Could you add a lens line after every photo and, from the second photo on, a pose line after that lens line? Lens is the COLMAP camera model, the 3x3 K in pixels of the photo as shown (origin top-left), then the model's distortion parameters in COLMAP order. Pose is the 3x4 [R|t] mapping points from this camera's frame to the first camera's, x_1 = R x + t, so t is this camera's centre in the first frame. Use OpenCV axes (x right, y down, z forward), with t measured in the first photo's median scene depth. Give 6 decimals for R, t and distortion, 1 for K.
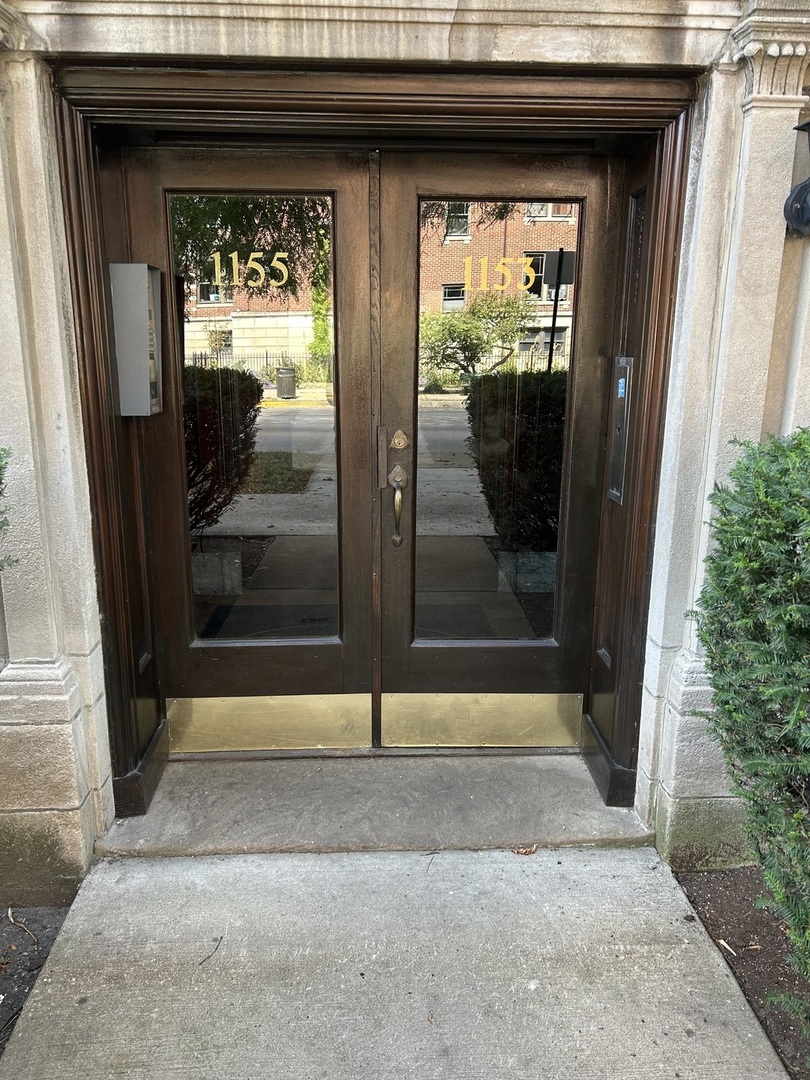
lens RADIAL K [[807.2, 0, 401.0], [0, 807.2, 542.3], [0, 0, 1]] dist [0.069357, -0.079130]
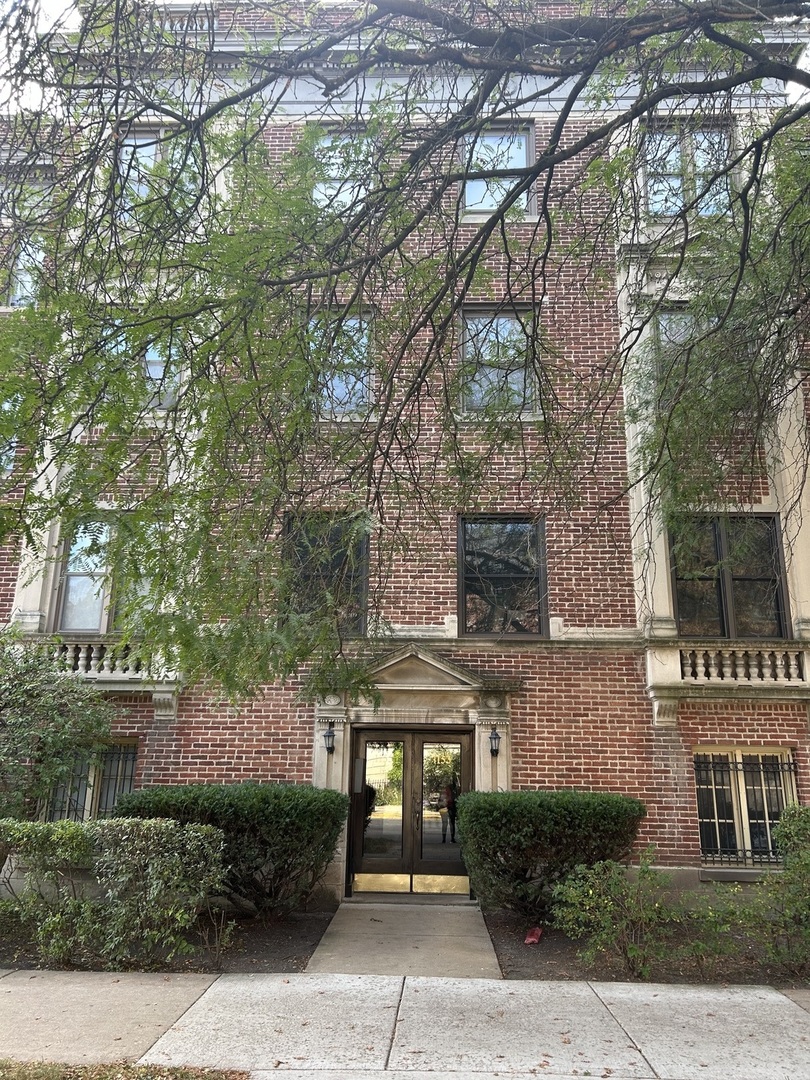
lens RADIAL K [[808.9, 0, 411.3], [0, 808.9, 542.2], [0, 0, 1]] dist [0.062899, -0.067575]
pose [[0.996835, -0.012949, -0.078442, 0.271229], [-0.027175, 0.871723, -0.489245, 0.668983], [0.074715, 0.489828, 0.868612, -2.866791]]
